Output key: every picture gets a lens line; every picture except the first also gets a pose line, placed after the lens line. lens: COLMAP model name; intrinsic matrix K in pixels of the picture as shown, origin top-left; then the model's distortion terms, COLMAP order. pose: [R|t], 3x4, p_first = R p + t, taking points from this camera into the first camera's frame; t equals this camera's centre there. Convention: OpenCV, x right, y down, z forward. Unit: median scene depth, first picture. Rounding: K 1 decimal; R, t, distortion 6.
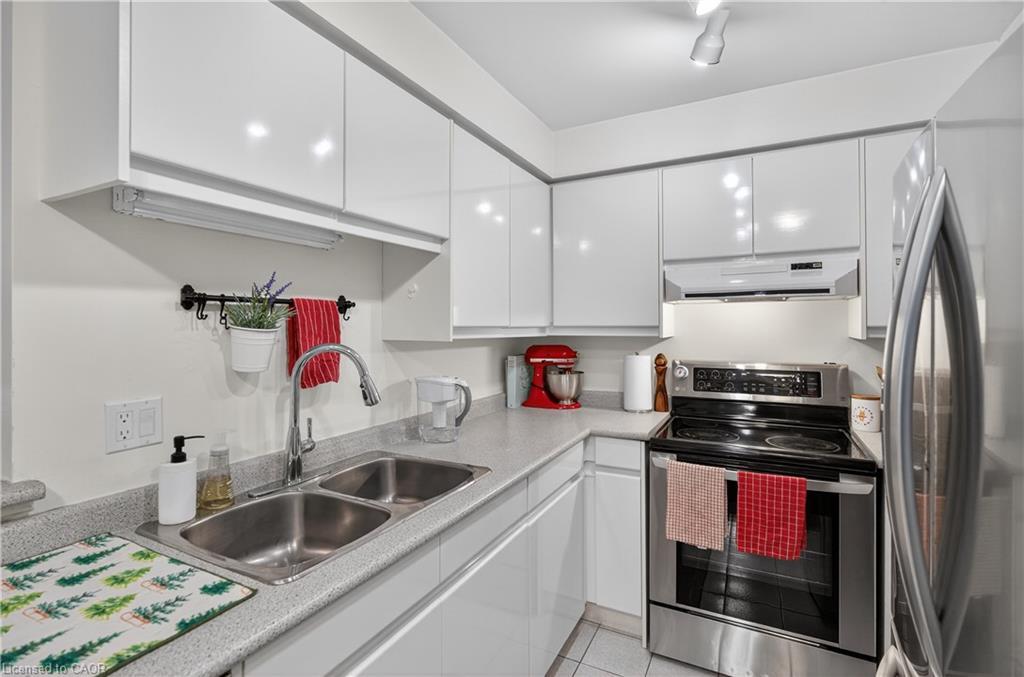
lens RADIAL K [[477.0, 0, 507.1], [0, 477.0, 324.3], [0, 0, 1]] dist [-0.004433, -0.000581]
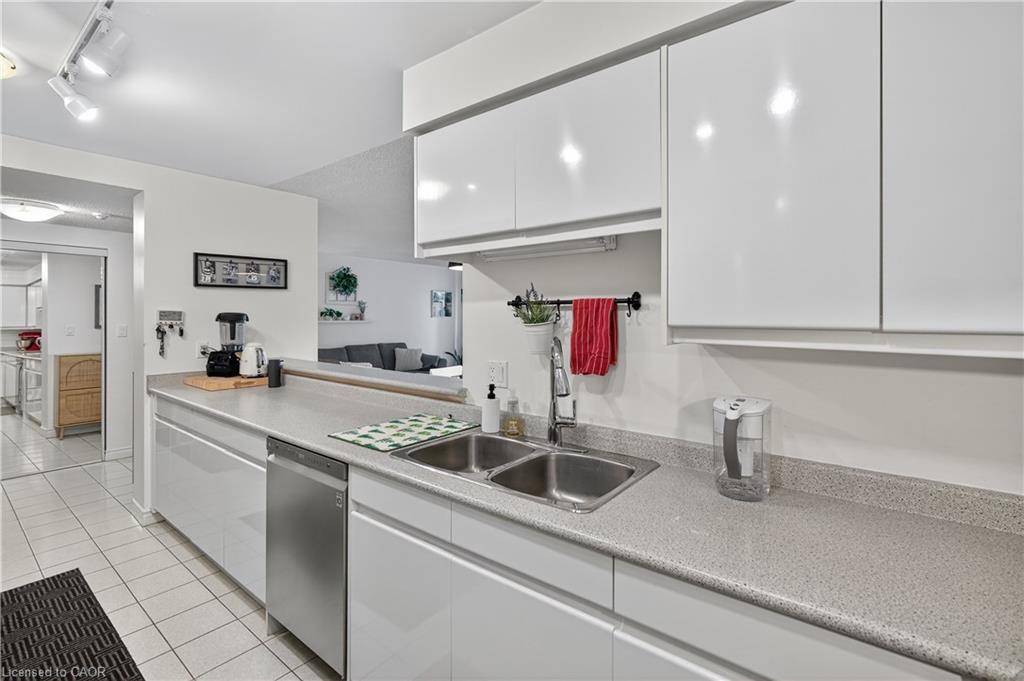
lens RADIAL K [[464.6, 0, 510.0], [0, 464.6, 316.2], [0, 0, 1]] dist [-0.003859, 0.002266]
pose [[-0.181530, 0.000296, -0.983385, 0.571369], [0.001440, 0.999999, 0.000035, -0.009050], [0.983384, -0.001410, -0.181530, 0.803273]]
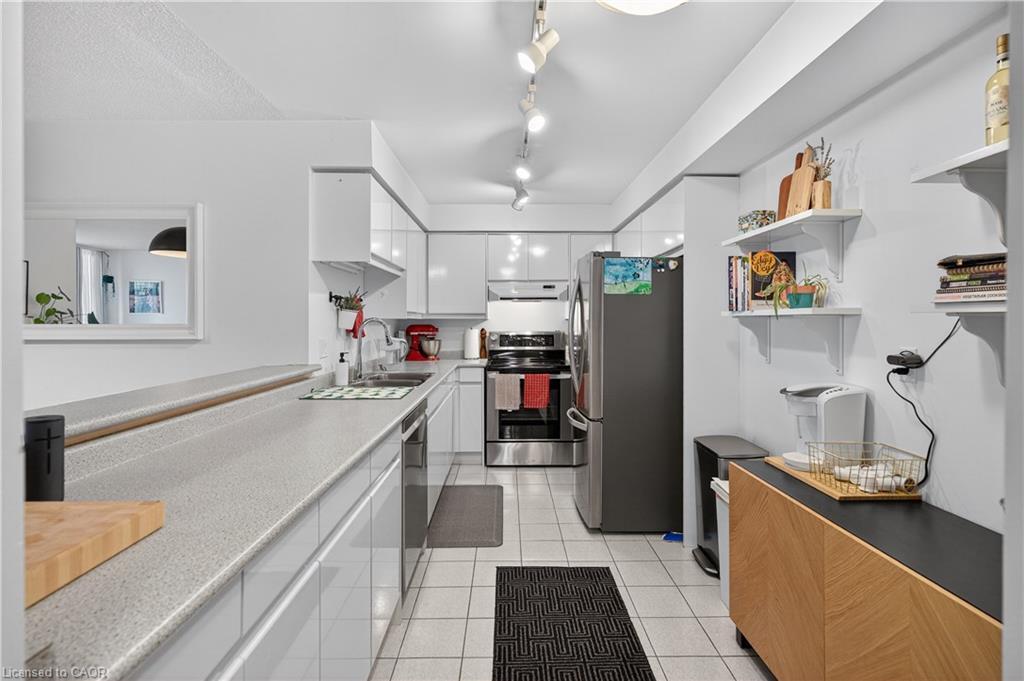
lens RADIAL K [[488.7, 0, 505.6], [0, 488.7, 321.8], [0, 0, 1]] dist [0.003948, 0.000228]
pose [[0.884788, 0.000639, 0.465993, -0.660037], [-0.004228, 0.999969, 0.006657, 0.030351], [-0.465974, -0.007860, 0.884764, -0.994523]]
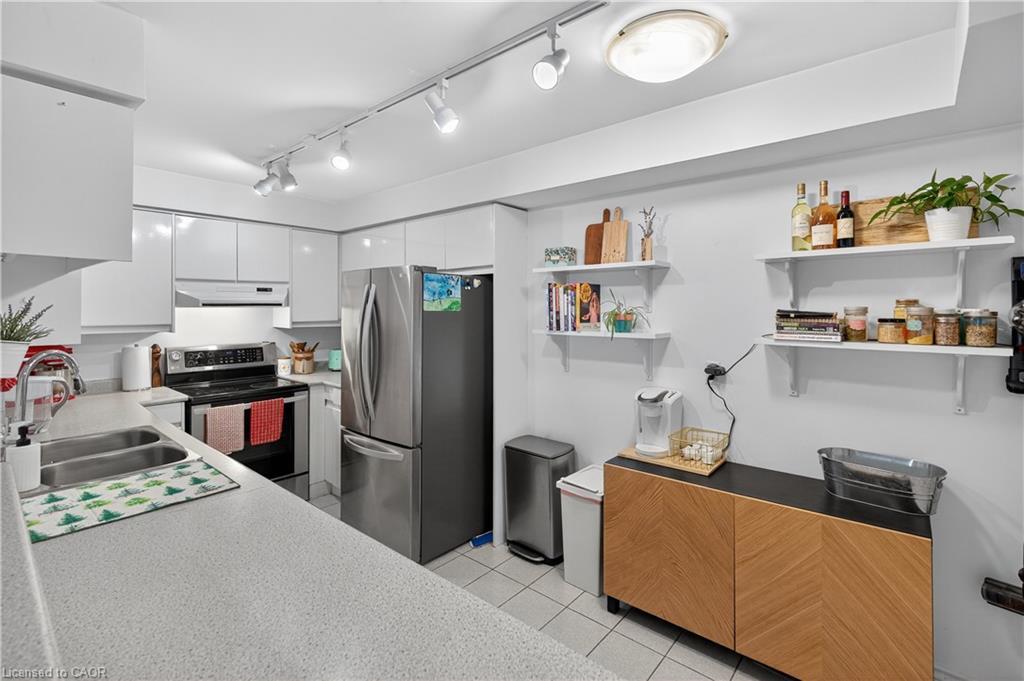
lens RADIAL K [[464.6, 0, 505.9], [0, 464.6, 313.1], [0, 0, 1]] dist [-0.003859, 0.002266]
pose [[0.226498, -0.005194, 0.973998, -0.947564], [-0.006738, 0.999953, 0.006899, -0.052673], [-0.973988, -0.008126, 0.226452, -0.331419]]
